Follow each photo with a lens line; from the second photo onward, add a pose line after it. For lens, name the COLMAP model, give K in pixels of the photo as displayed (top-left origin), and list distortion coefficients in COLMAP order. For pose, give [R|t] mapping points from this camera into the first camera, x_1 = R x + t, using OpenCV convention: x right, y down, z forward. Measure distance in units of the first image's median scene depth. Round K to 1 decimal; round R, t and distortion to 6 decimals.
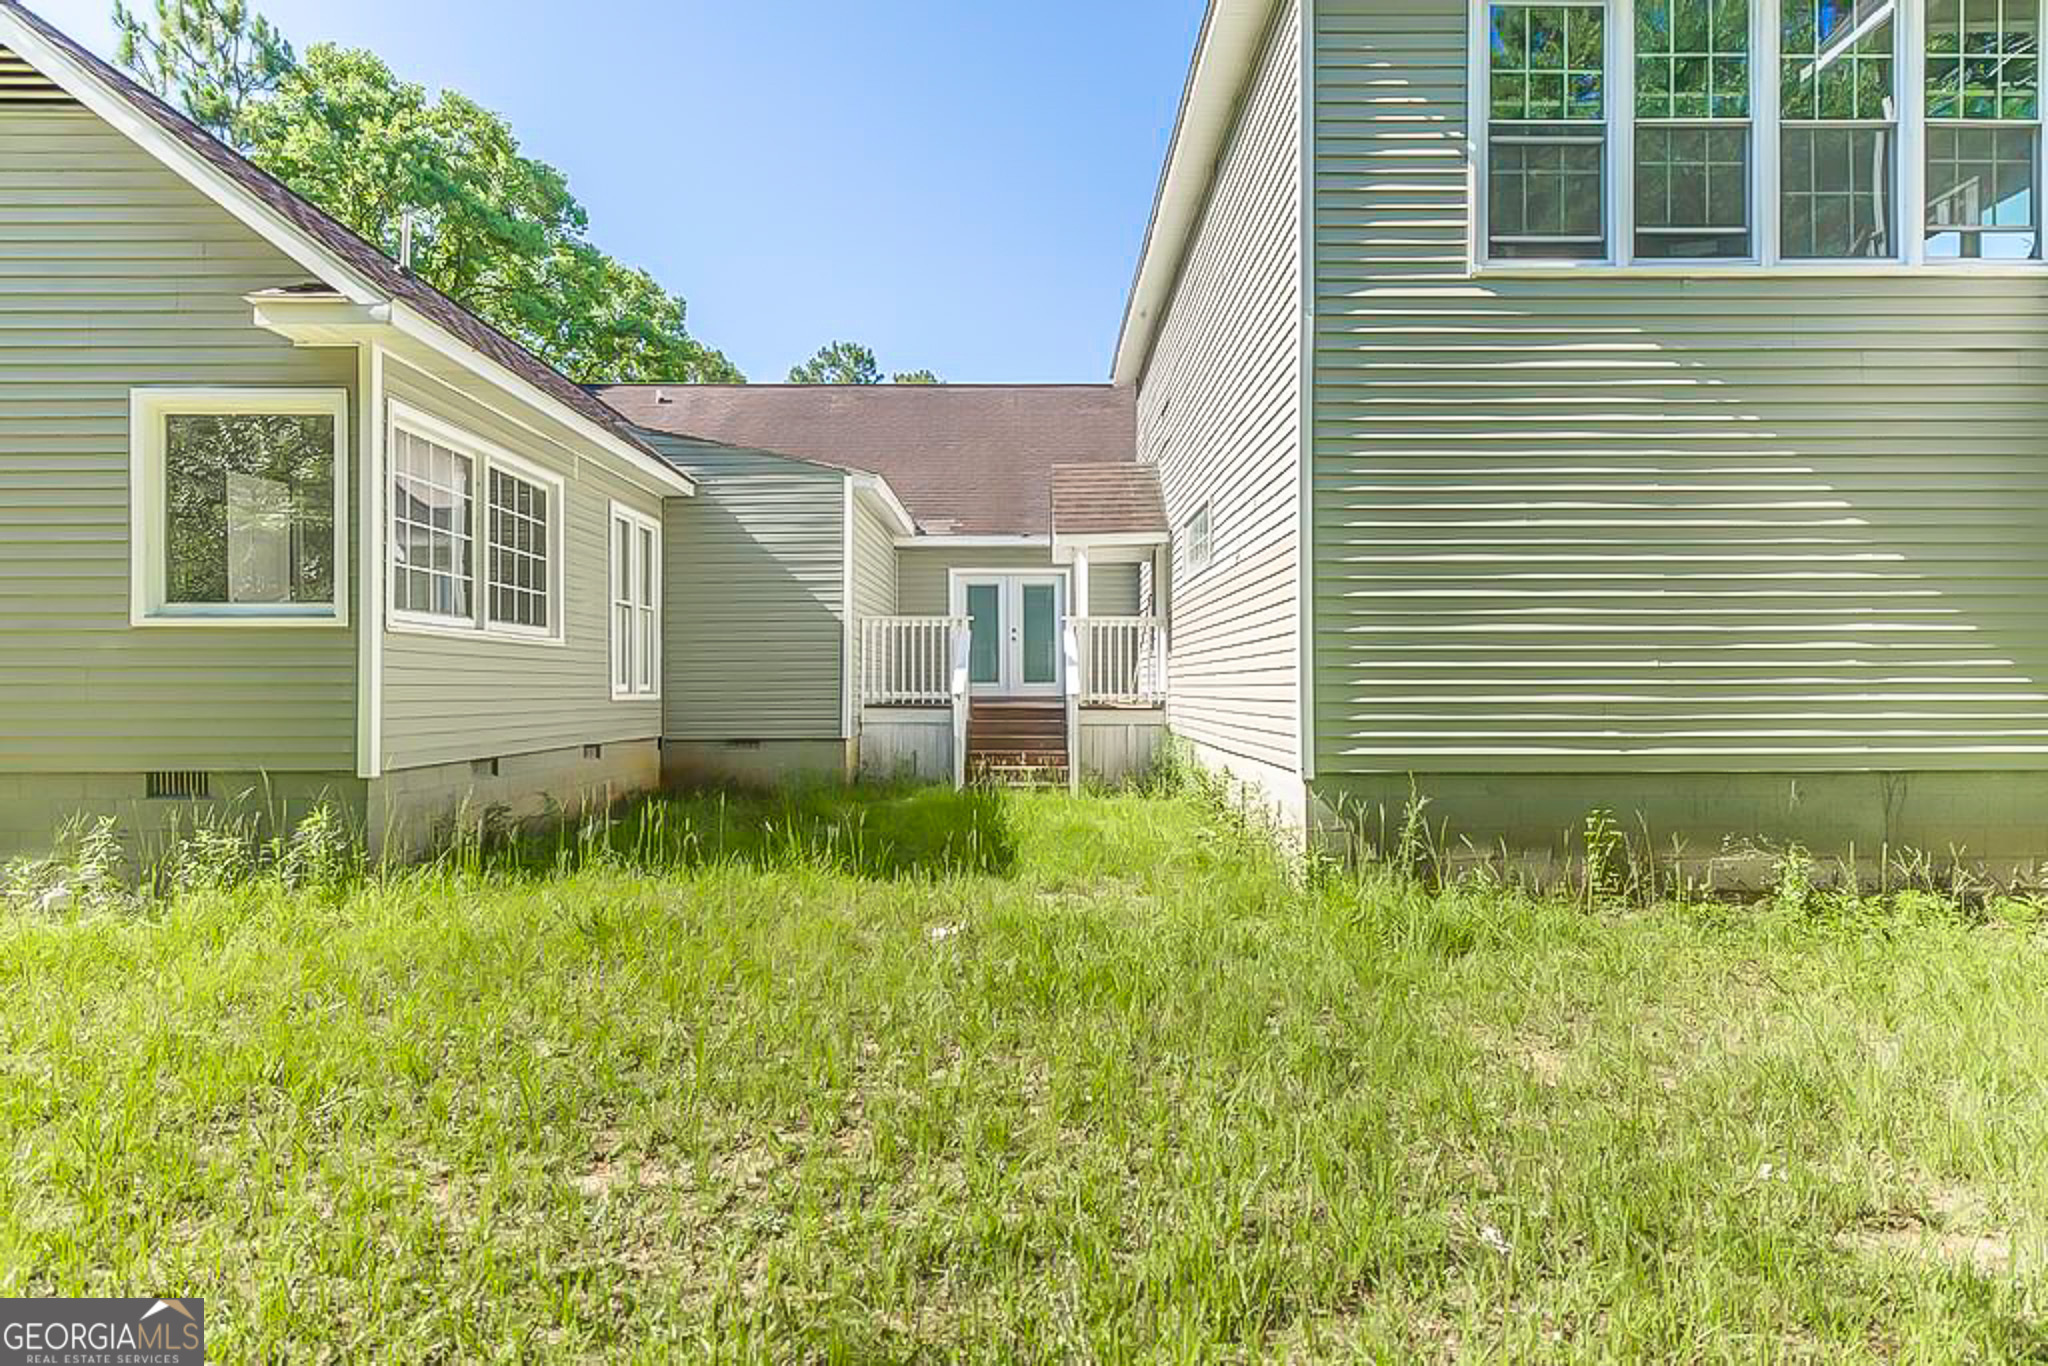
lens RADIAL K [[1053.5, 0, 1024.0], [0, 1053.5, 683.0], [0, 0, 1]] dist [-0.000050, 0.000056]
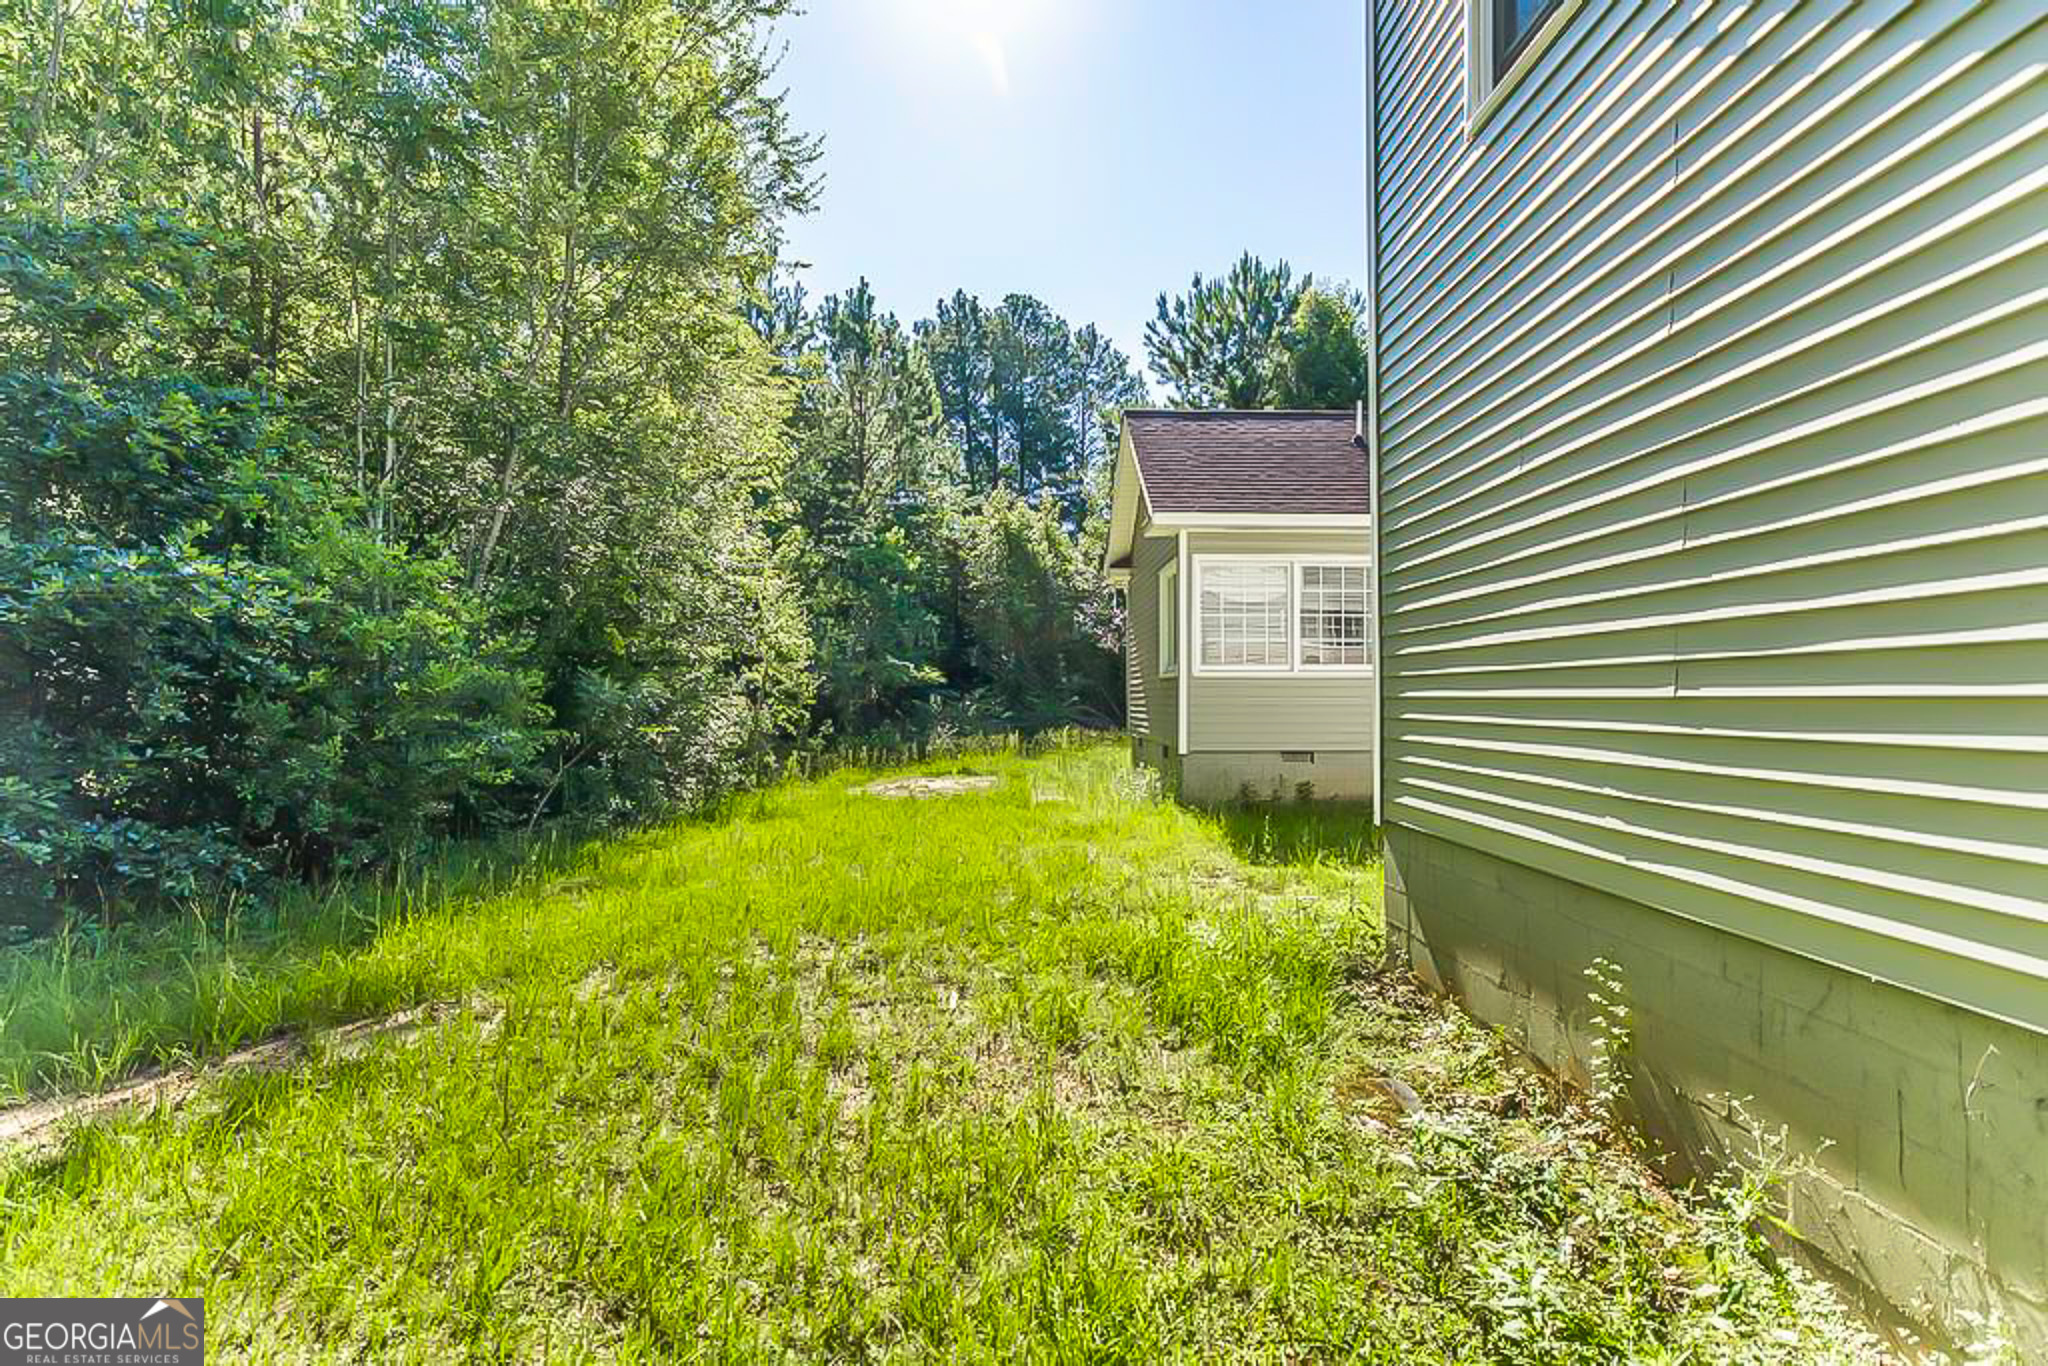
lens RADIAL K [[886.4, 0, 1024.0], [0, 886.4, 683.0], [0, 0, 1]] dist [0.004459, -0.000158]
pose [[0.013218, -0.013956, -0.999815, 1.003930], [-0.000336, 0.999902, -0.013962, -0.016449], [0.999913, 0.000520, 0.013212, 0.689366]]
